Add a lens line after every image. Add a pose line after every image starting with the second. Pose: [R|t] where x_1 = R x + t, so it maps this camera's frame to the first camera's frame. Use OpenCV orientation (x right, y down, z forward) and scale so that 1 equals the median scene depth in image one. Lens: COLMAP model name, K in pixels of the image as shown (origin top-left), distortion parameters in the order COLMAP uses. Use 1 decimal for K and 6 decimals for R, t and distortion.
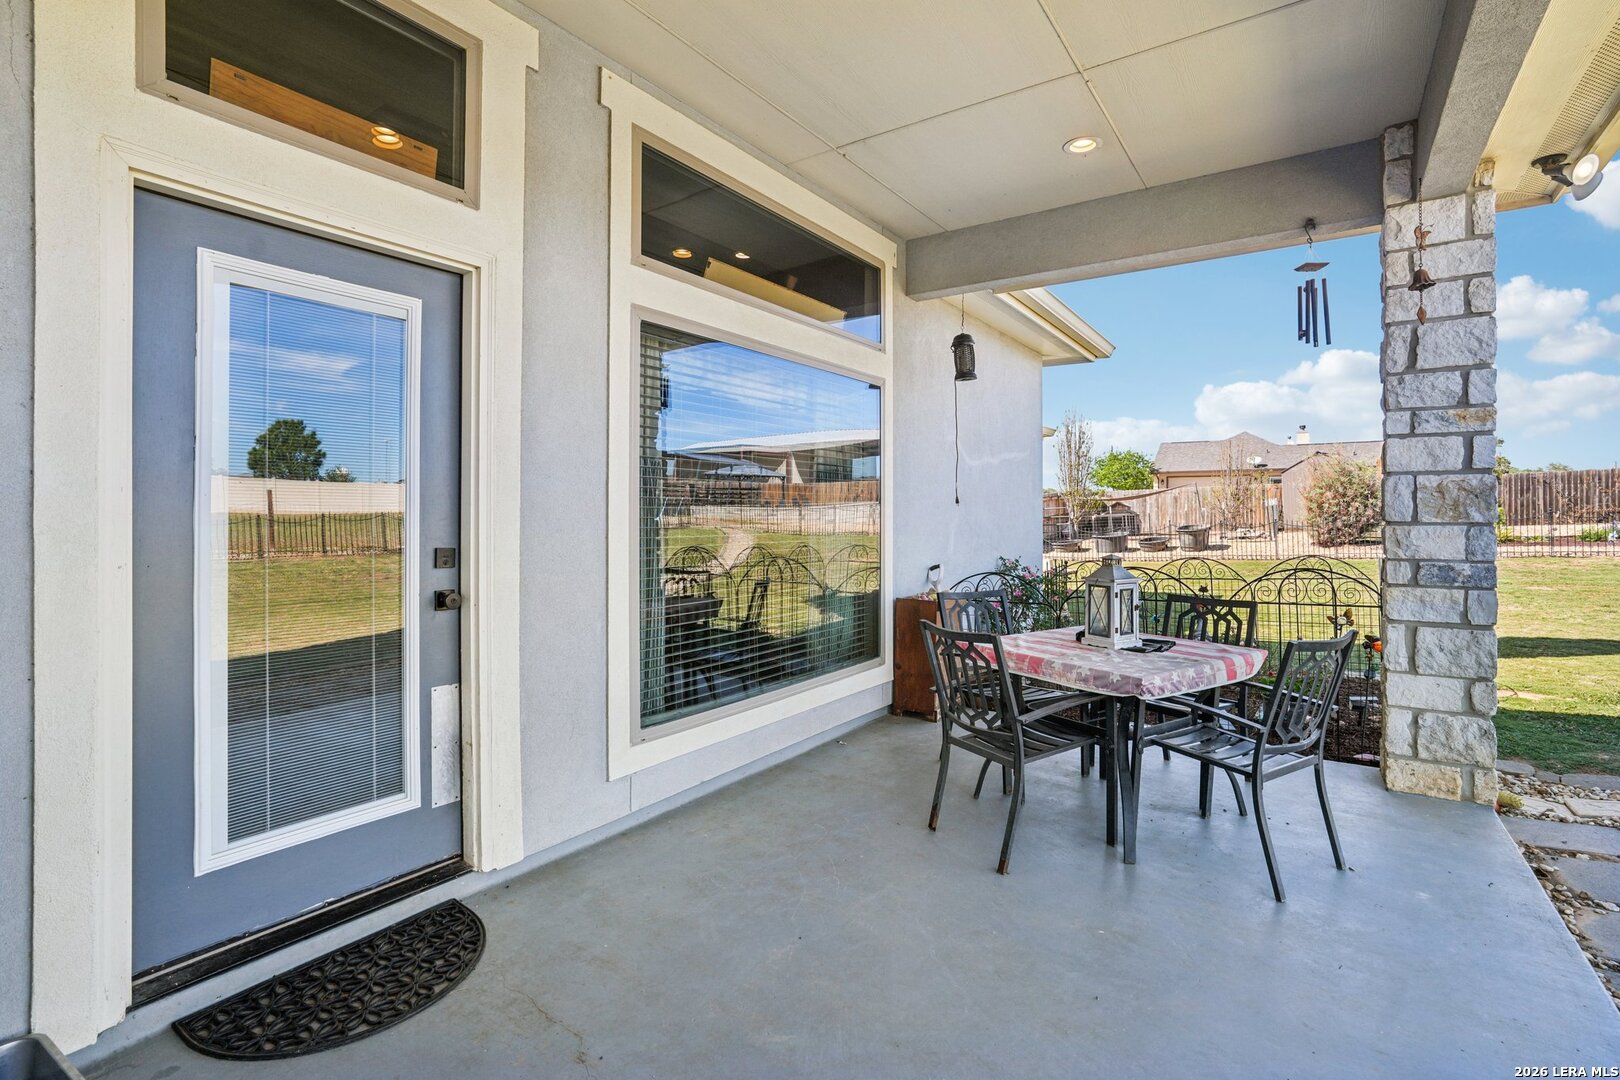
lens RADIAL K [[743.9, 0, 806.9], [0, 743.9, 523.3], [0, 0, 1]] dist [-0.019638, 0.000617]
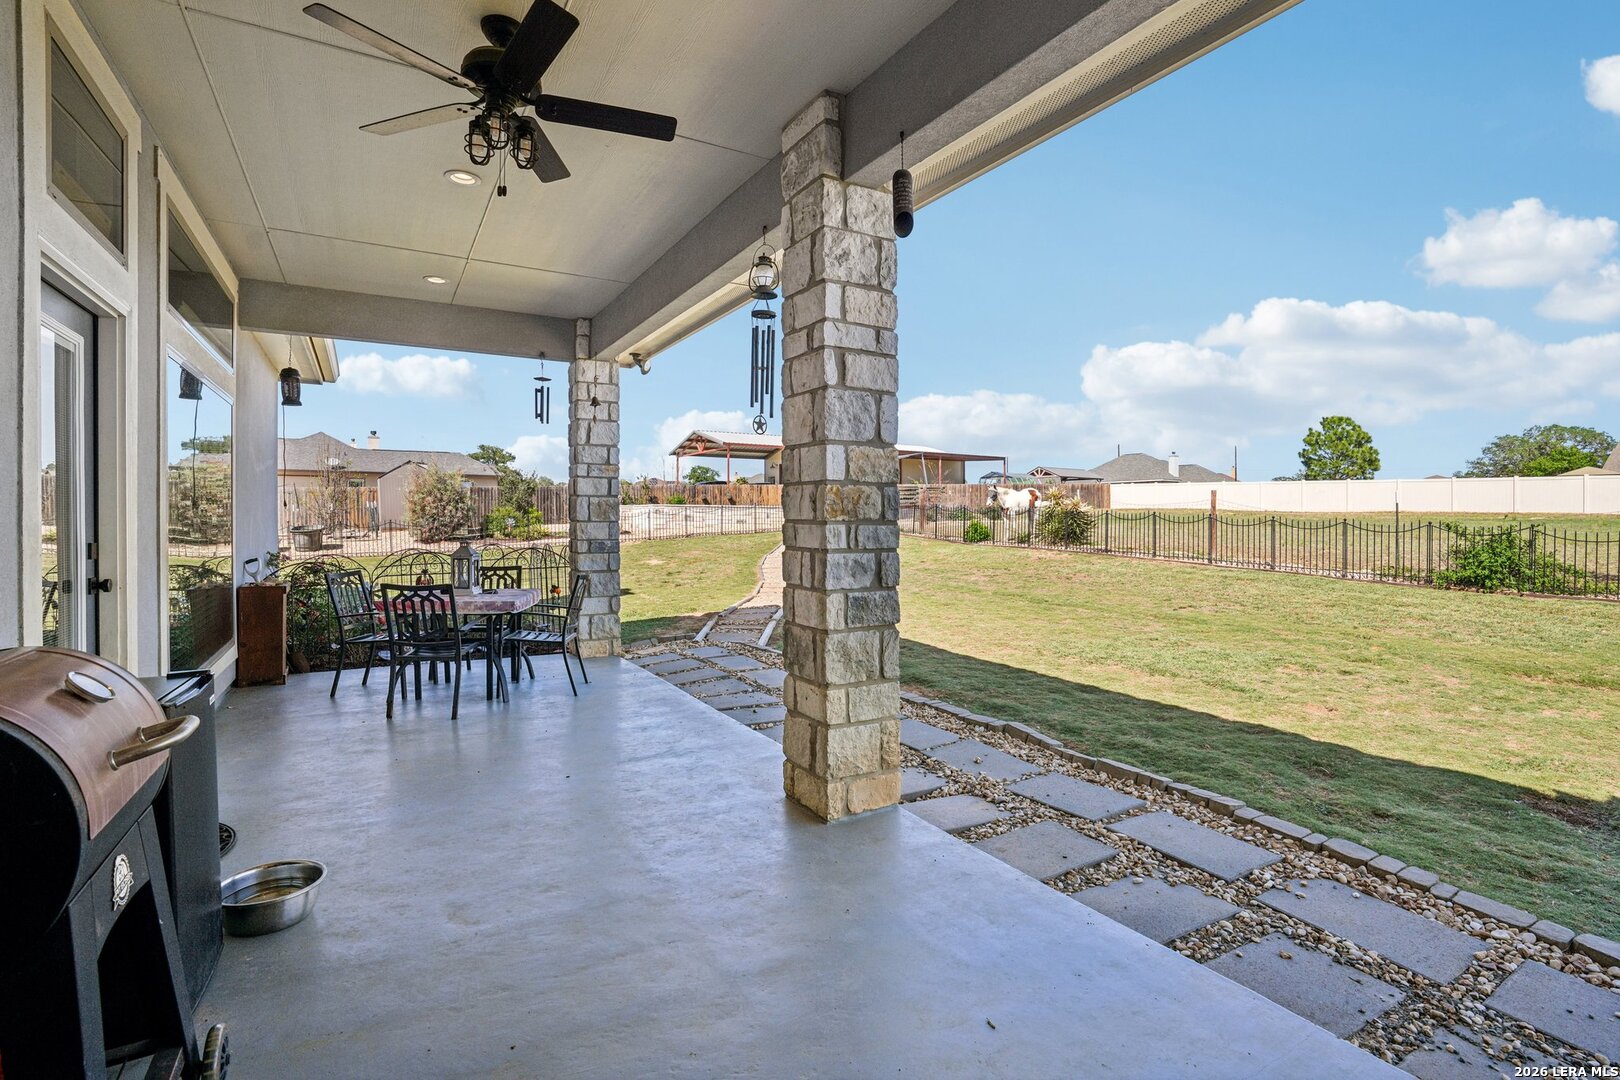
lens RADIAL K [[743.9, 0, 806.9], [0, 743.9, 523.3], [0, 0, 1]] dist [-0.019638, 0.000617]
pose [[0.430979, -0.002532, 0.902358, -0.681345], [0.003382, 0.999994, 0.001190, 0.004468], [-0.902356, 0.002539, 0.430985, -0.369939]]
